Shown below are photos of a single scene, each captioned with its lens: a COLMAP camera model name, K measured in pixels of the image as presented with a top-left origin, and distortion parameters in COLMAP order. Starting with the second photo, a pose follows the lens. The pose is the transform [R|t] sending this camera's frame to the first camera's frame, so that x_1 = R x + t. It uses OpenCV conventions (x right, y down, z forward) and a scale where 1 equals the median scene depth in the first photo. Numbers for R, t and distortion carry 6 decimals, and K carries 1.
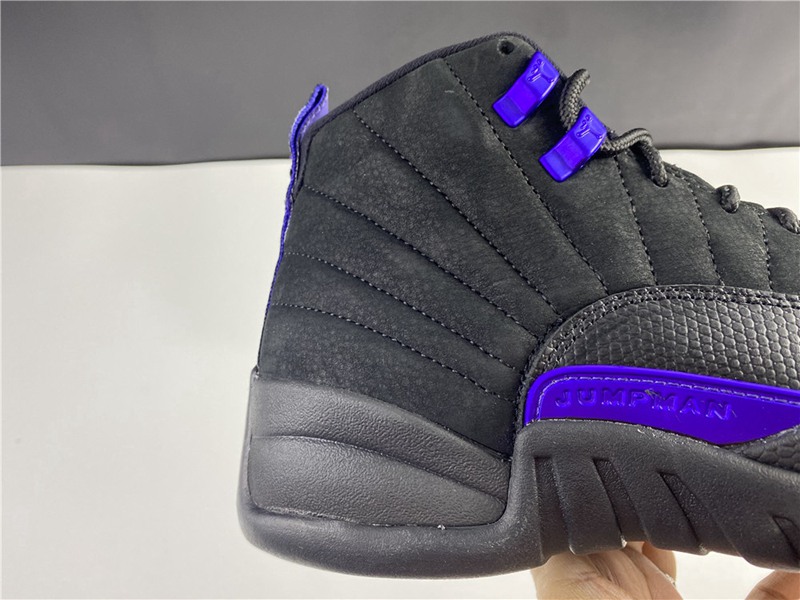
lens RADIAL K [[607.5, 0, 400.0], [0, 607.5, 300.0], [0, 0, 1]] dist [0.070803, -0.106113]
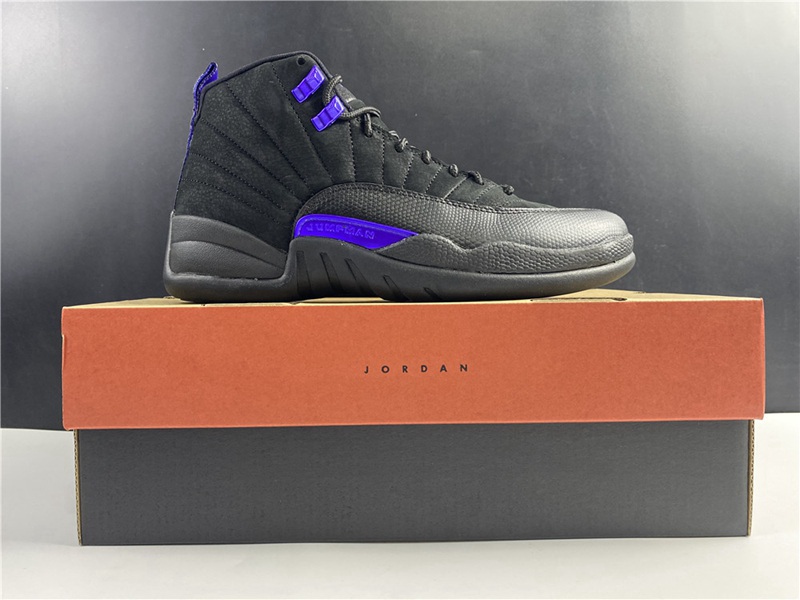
lens RADIAL K [[607.5, 0, 400.0], [0, 607.5, 300.0], [0, 0, 1]] dist [0.070803, -0.106113]
pose [[0.990730, 0.051745, 0.125602, 0.305733], [-0.070456, 0.986258, 0.149438, 0.055836], [-0.116143, -0.156902, 0.980761, -1.289055]]
